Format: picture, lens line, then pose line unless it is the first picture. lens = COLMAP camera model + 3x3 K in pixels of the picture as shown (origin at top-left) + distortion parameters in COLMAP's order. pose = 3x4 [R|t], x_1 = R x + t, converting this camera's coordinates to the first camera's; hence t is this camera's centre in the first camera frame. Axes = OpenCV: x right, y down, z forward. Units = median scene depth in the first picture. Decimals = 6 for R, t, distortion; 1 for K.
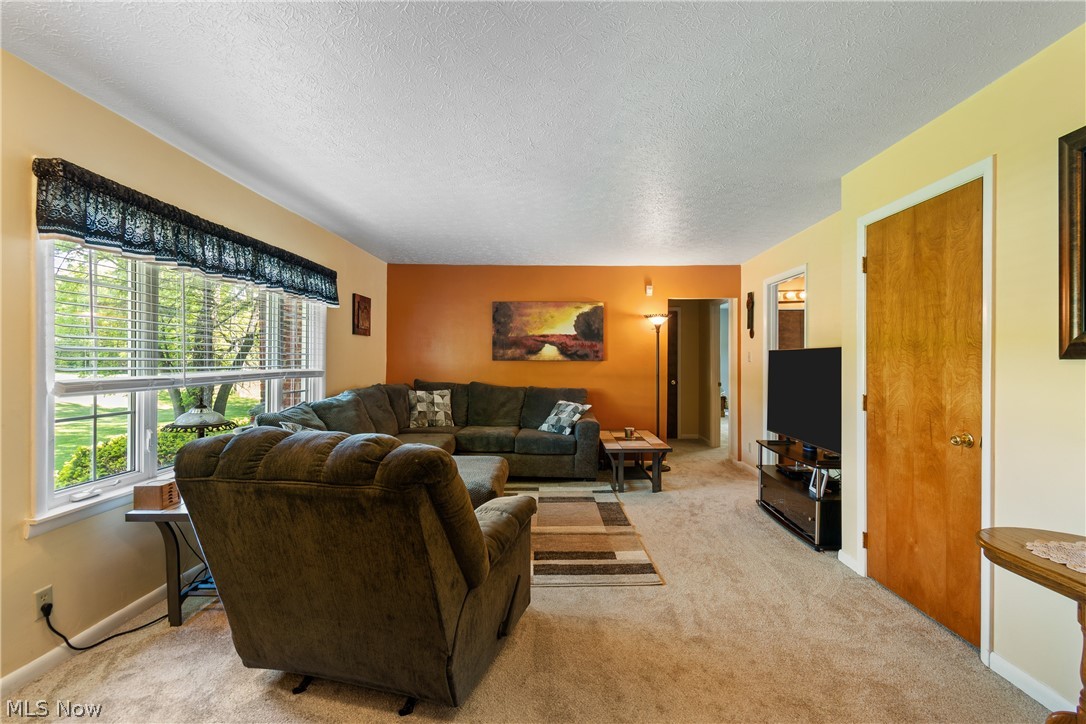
lens RADIAL K [[488.4, 0, 550.1], [0, 488.4, 362.6], [0, 0, 1]] dist [-0.000114, -0.001404]
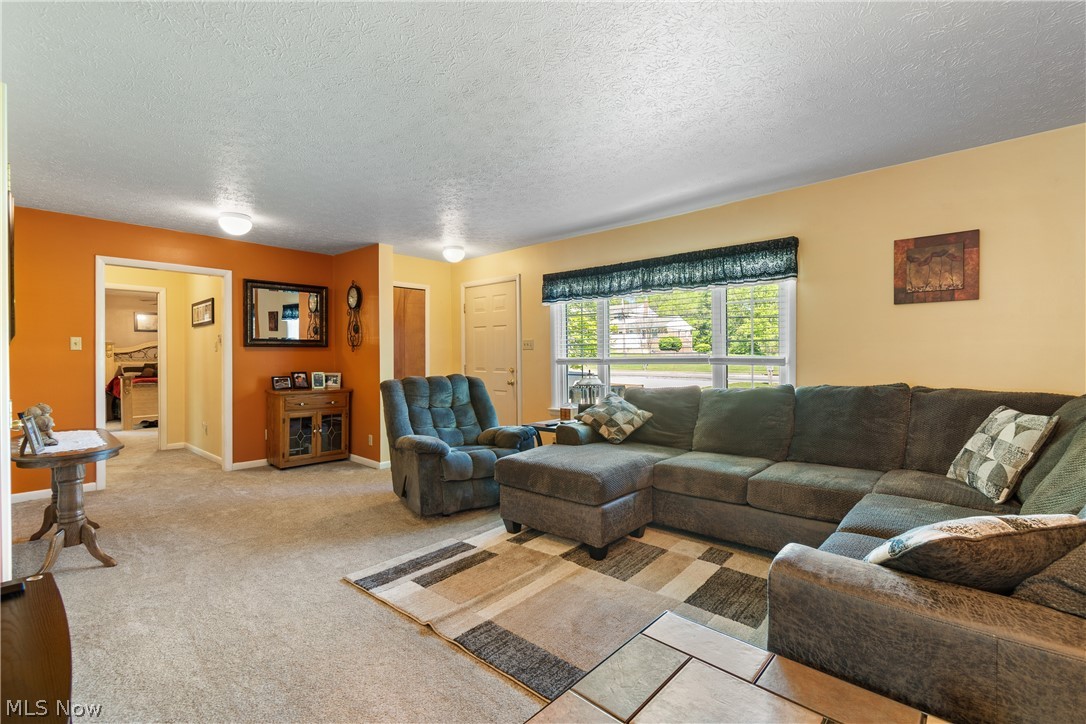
lens RADIAL K [[488.4, 0, 544.9], [0, 488.4, 355.9], [0, 0, 1]] dist [-0.000114, -0.001404]
pose [[-0.677570, -0.005113, -0.735441, 0.443714], [-0.005383, 0.999984, -0.001993, 0.015348], [0.735439, 0.002609, -0.677586, 1.286392]]
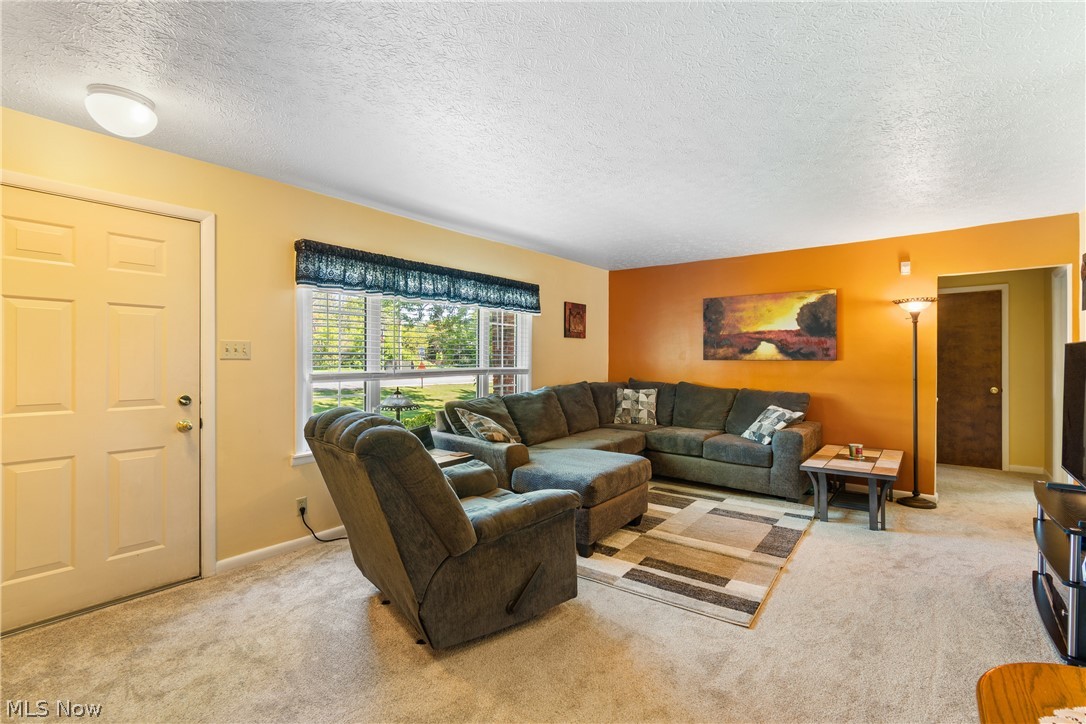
lens RADIAL K [[488.4, 0, 559.6], [0, 488.4, 360.7], [0, 0, 1]] dist [-0.000114, -0.001404]
pose [[0.800380, -0.001182, -0.599491, 0.316523], [-0.000699, 0.999996, -0.002905, -0.000203], [0.599492, 0.002744, 0.800376, 0.090490]]
